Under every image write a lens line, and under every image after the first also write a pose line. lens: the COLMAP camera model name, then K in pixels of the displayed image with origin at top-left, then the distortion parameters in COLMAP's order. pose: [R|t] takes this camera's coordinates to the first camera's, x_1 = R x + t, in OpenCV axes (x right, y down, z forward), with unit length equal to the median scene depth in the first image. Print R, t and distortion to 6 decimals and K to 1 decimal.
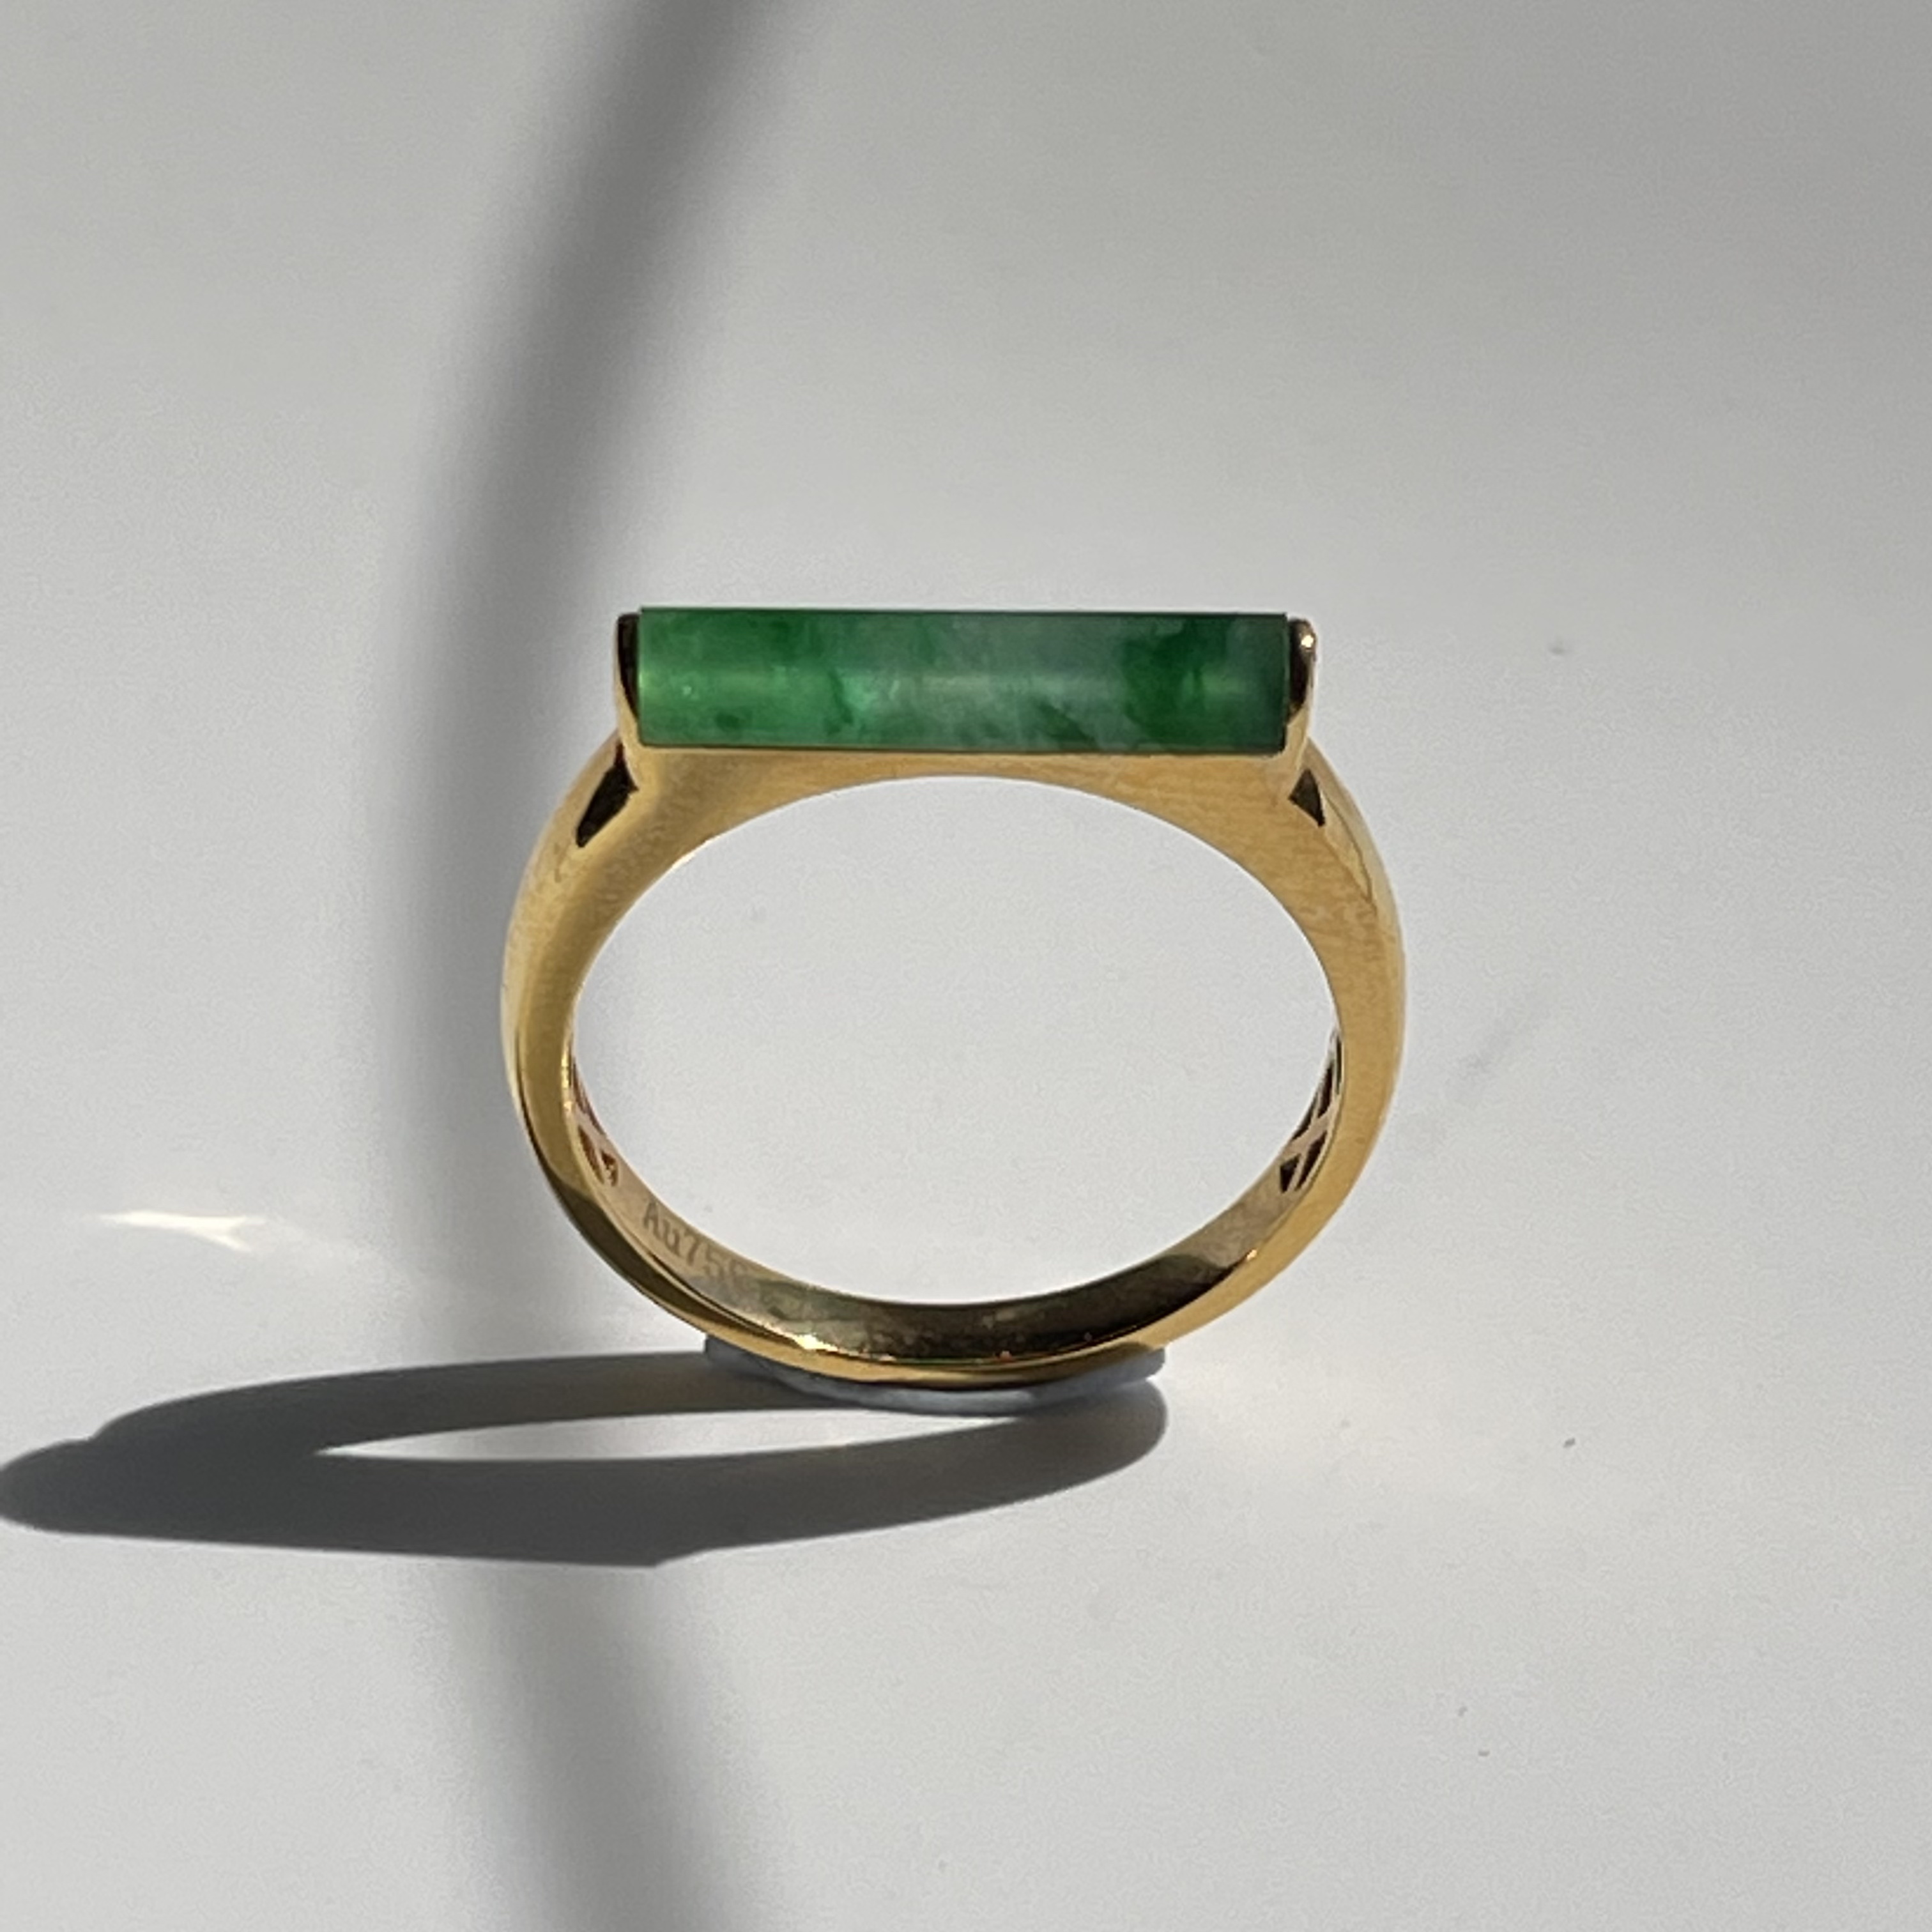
lens RADIAL K [[7904.9, 0, 961.4], [0, 7904.9, 965.6], [0, 0, 1]] dist [-0.168157, 0.000000]
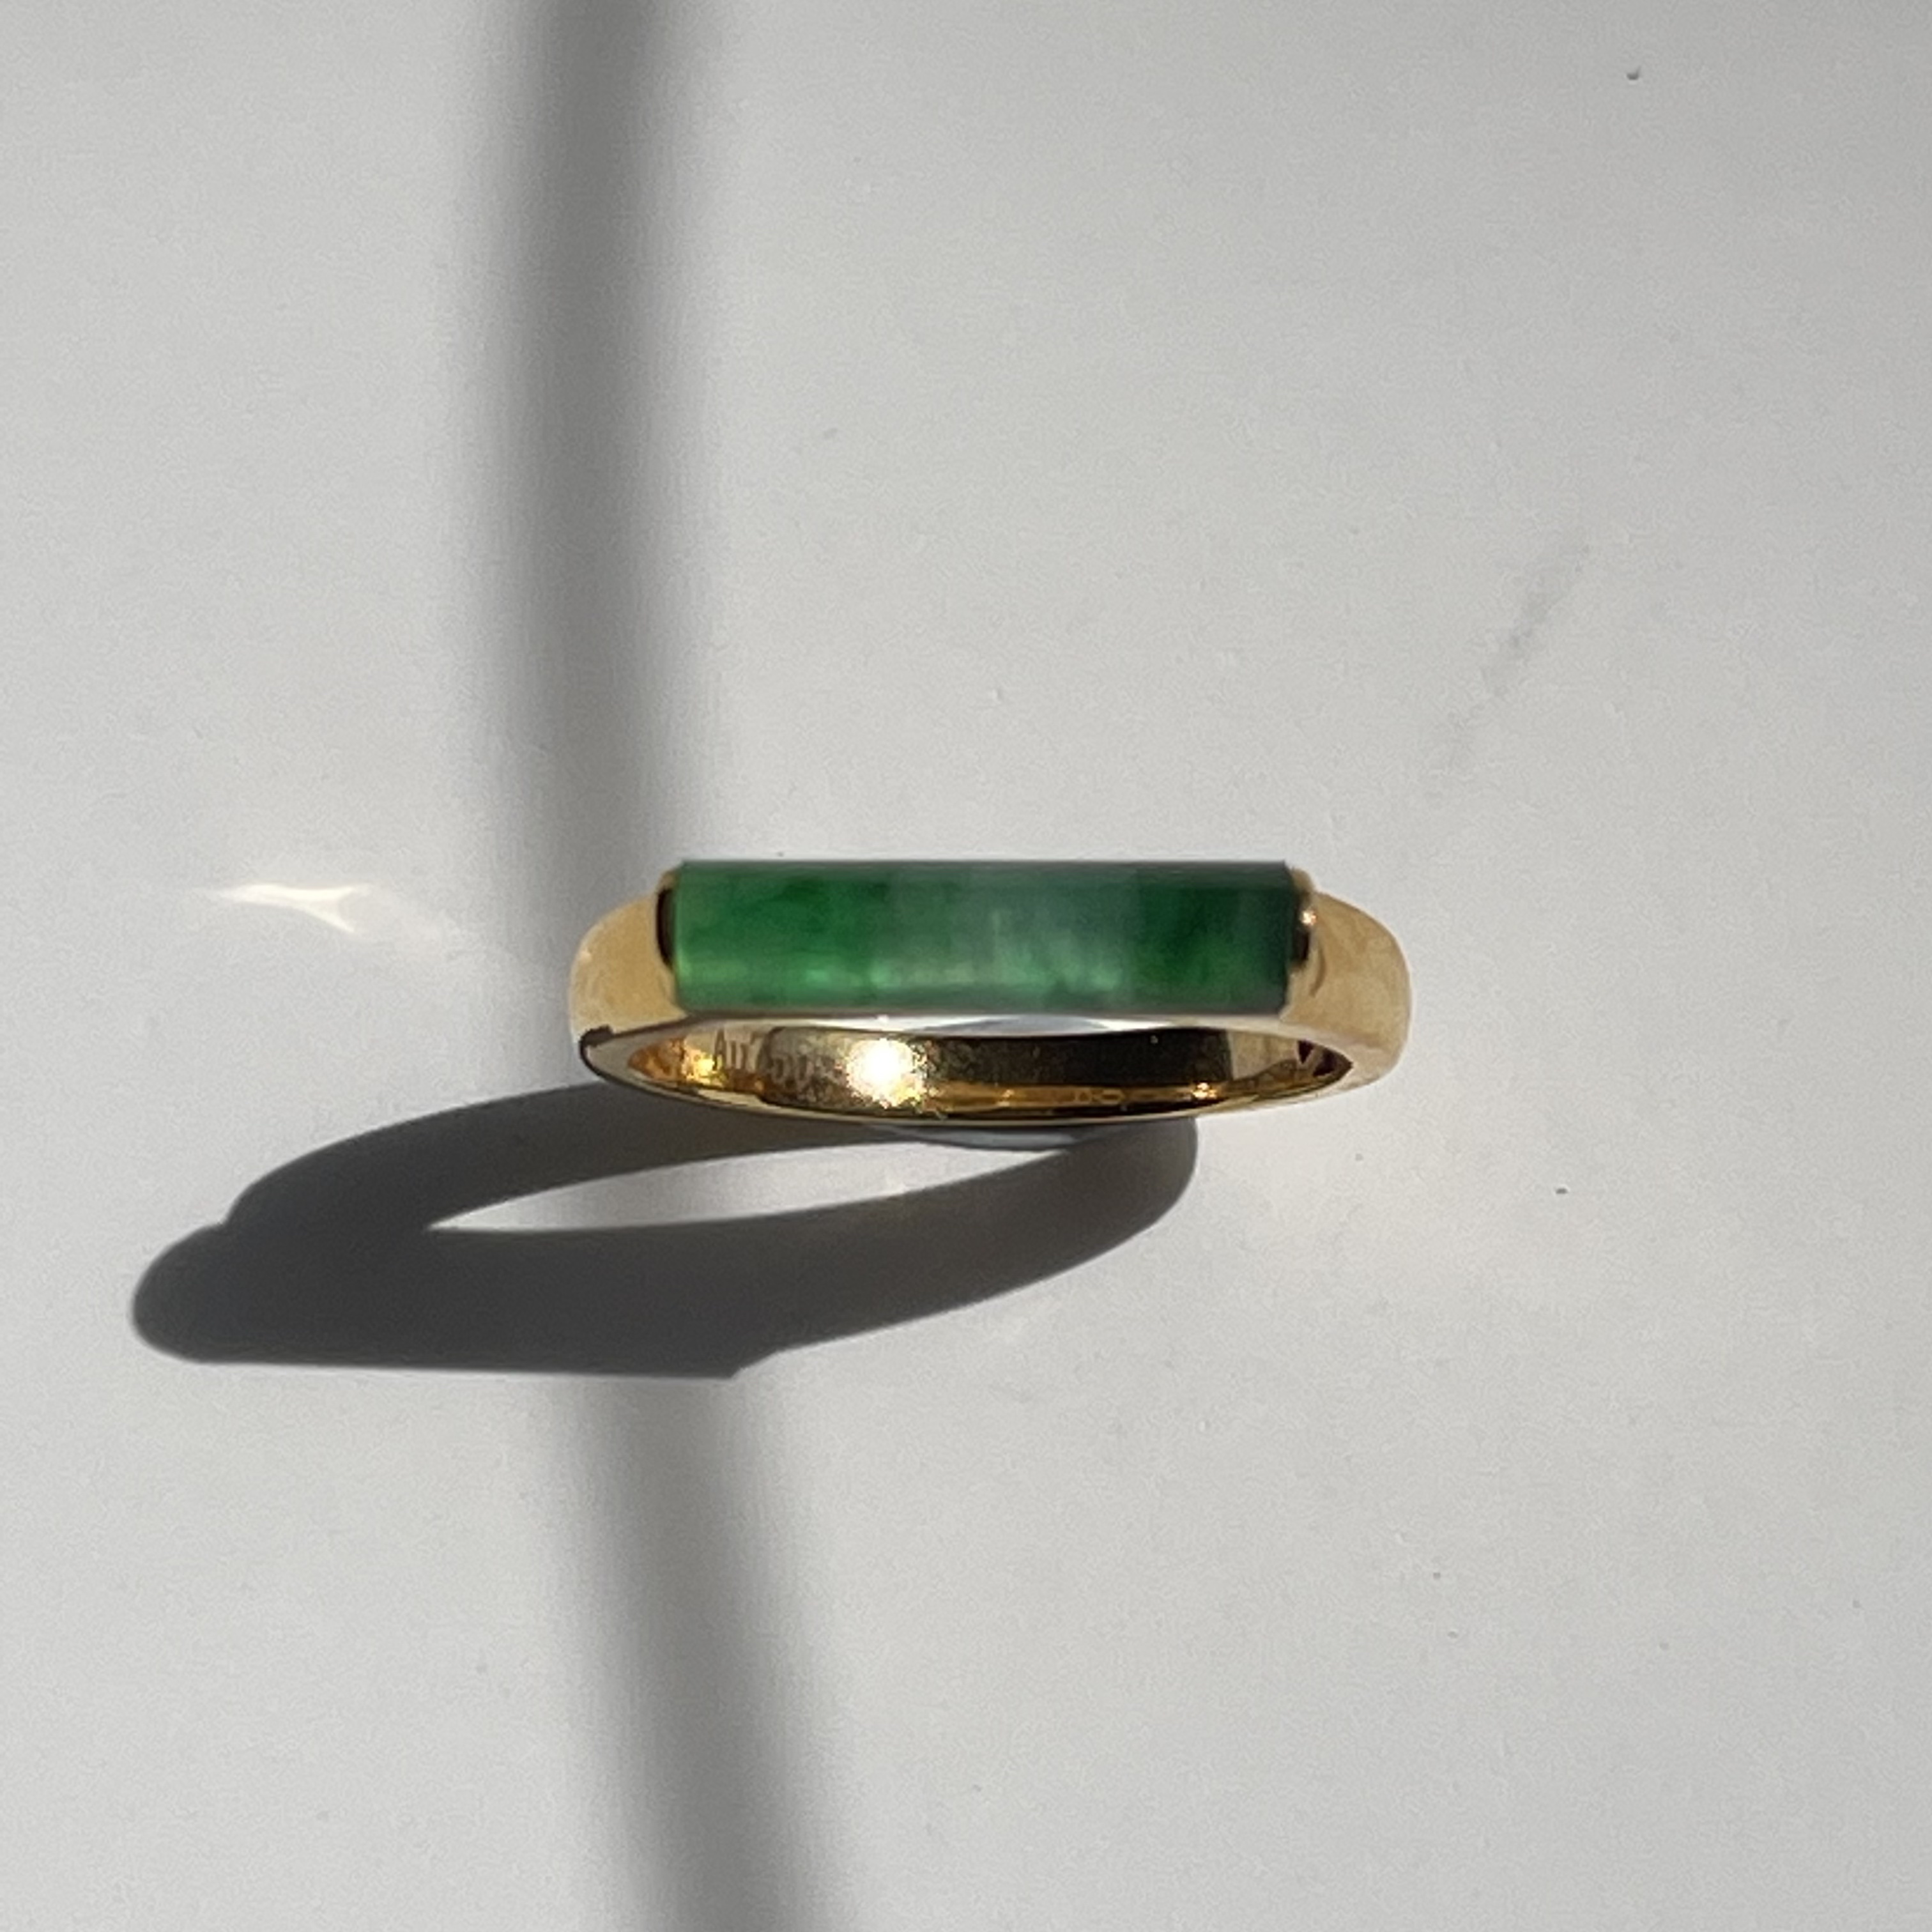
lens RADIAL K [[7904.9, 0, 968.1], [0, 7904.9, 966.7], [0, 0, 1]] dist [-0.168157, 0.000000]
pose [[0.999040, 0.014898, -0.041198, 0.040291], [0.015111, 0.765504, 0.643254, -0.687895], [0.041120, -0.643259, 0.764544, 0.180770]]
